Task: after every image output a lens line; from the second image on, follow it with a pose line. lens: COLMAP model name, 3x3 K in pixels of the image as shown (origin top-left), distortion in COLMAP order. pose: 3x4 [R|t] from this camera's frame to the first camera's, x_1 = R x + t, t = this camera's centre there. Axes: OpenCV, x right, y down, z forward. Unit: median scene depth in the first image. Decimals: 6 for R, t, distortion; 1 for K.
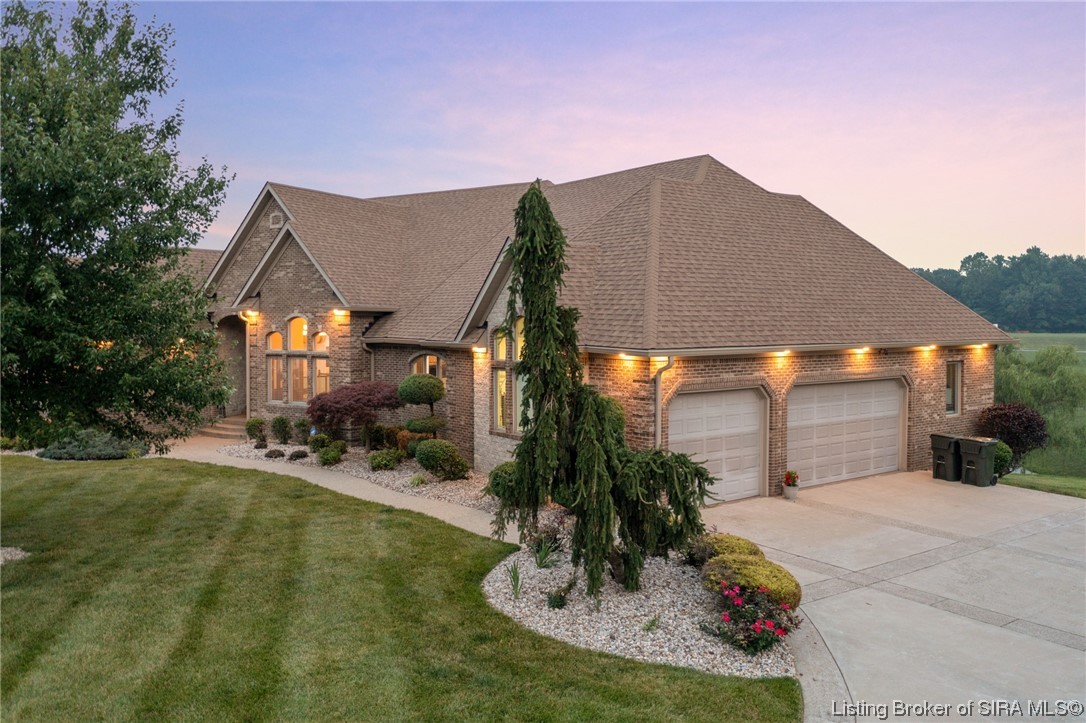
lens RADIAL K [[867.8, 0, 539.2], [0, 867.8, 344.9], [0, 0, 1]] dist [-0.002951, -0.002897]
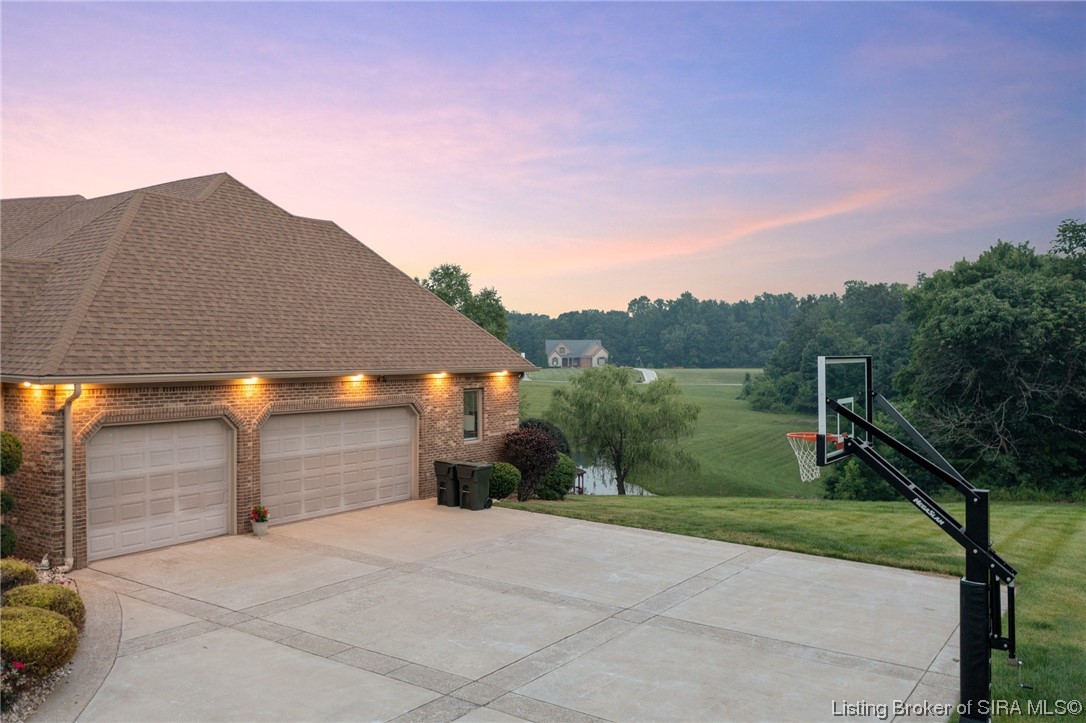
lens RADIAL K [[869.0, 0, 543.0], [0, 869.0, 361.5], [0, 0, 1]] dist [-0.009911, -0.002711]
pose [[0.943960, -0.004218, 0.330034, 0.245705], [0.012718, 0.999641, -0.023598, 0.013733], [-0.329816, 0.026473, 0.943674, 0.006221]]
